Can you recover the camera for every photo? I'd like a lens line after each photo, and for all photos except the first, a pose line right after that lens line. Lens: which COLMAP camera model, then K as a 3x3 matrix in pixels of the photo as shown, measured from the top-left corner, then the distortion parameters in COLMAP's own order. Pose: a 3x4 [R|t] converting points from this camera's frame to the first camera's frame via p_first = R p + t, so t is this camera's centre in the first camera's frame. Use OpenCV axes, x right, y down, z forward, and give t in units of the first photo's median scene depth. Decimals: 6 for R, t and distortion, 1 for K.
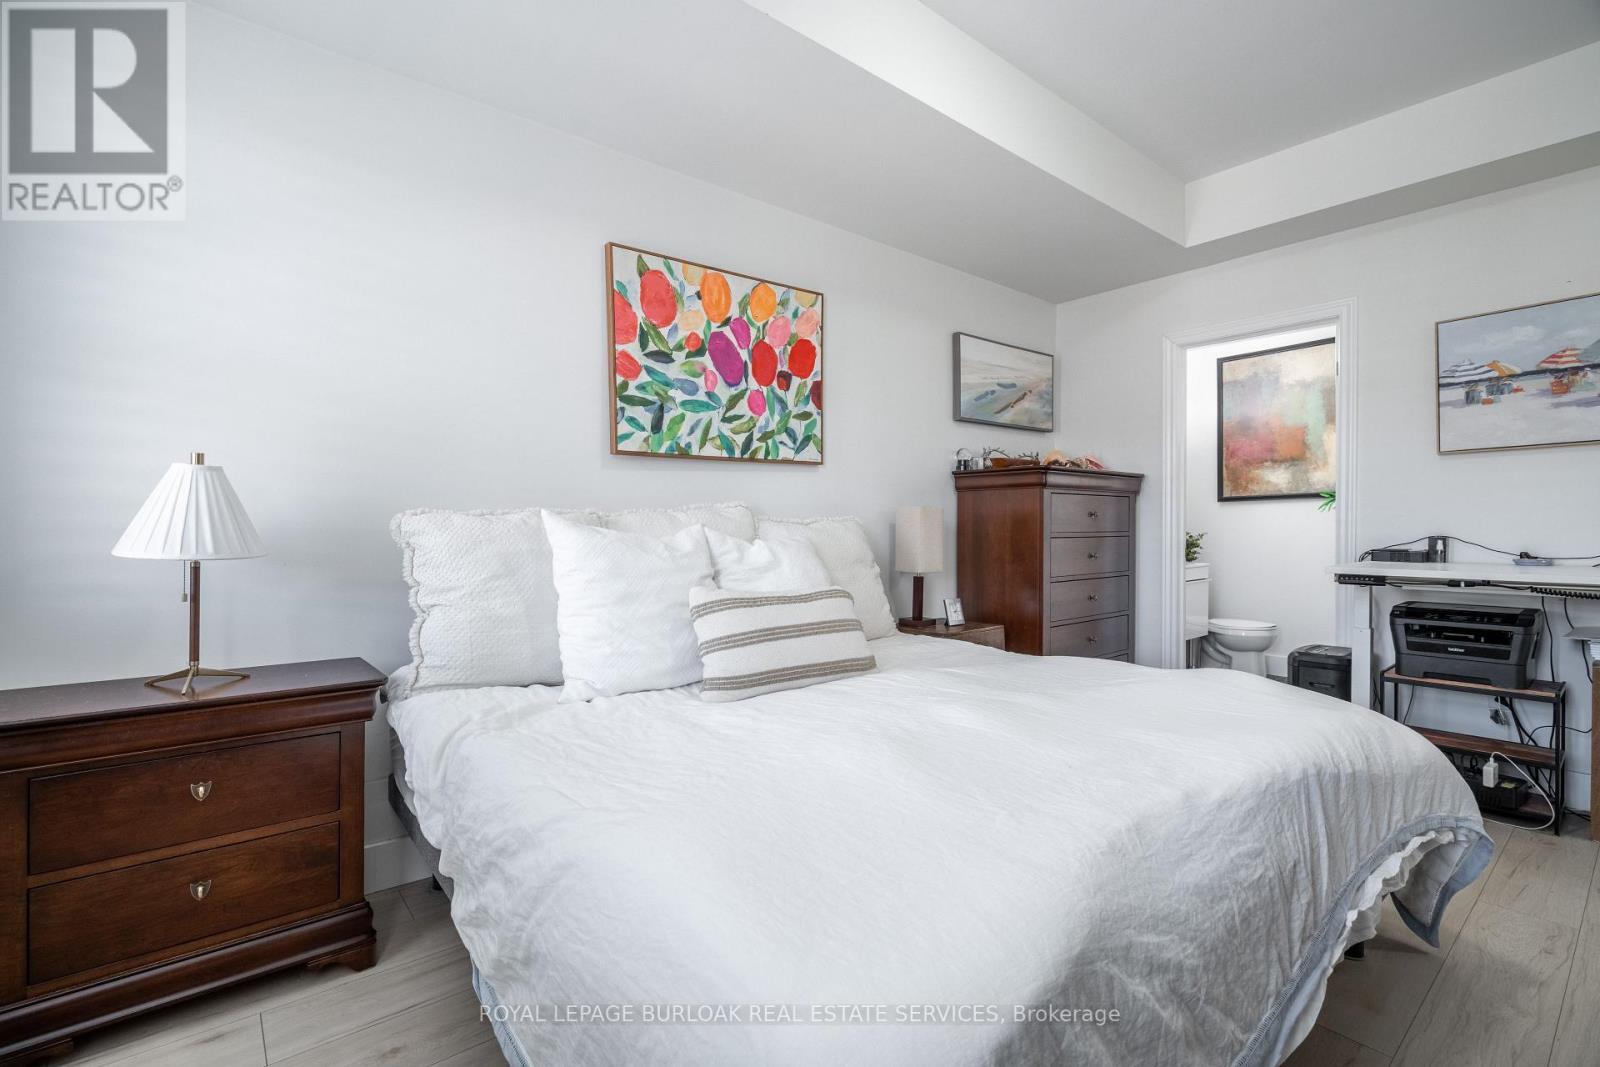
lens RADIAL K [[740.3, 0, 799.3], [0, 740.3, 535.1], [0, 0, 1]] dist [0.001581, -0.000467]
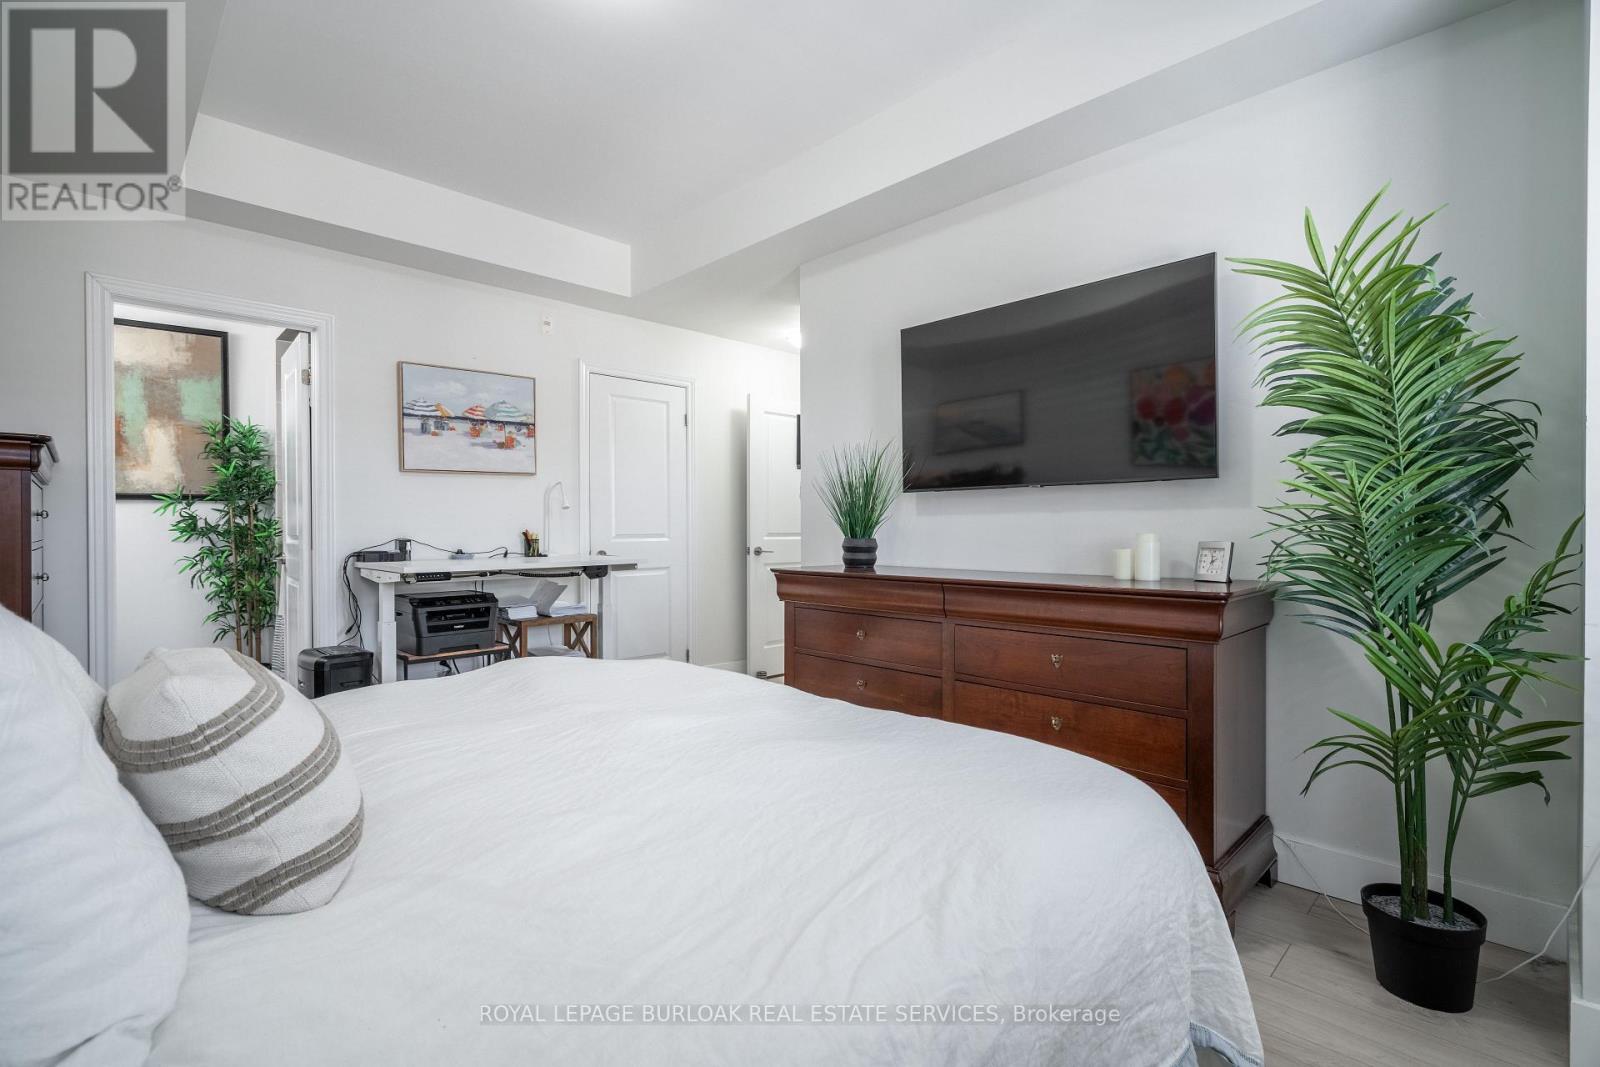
lens RADIAL K [[740.3, 0, 798.6], [0, 740.3, 533.4], [0, 0, 1]] dist [0.001581, -0.000467]
pose [[-0.084863, -0.006481, 0.996372, -1.548489], [0.015597, 0.999848, 0.007832, -0.026870], [-0.996271, 0.016205, -0.084749, 1.812309]]
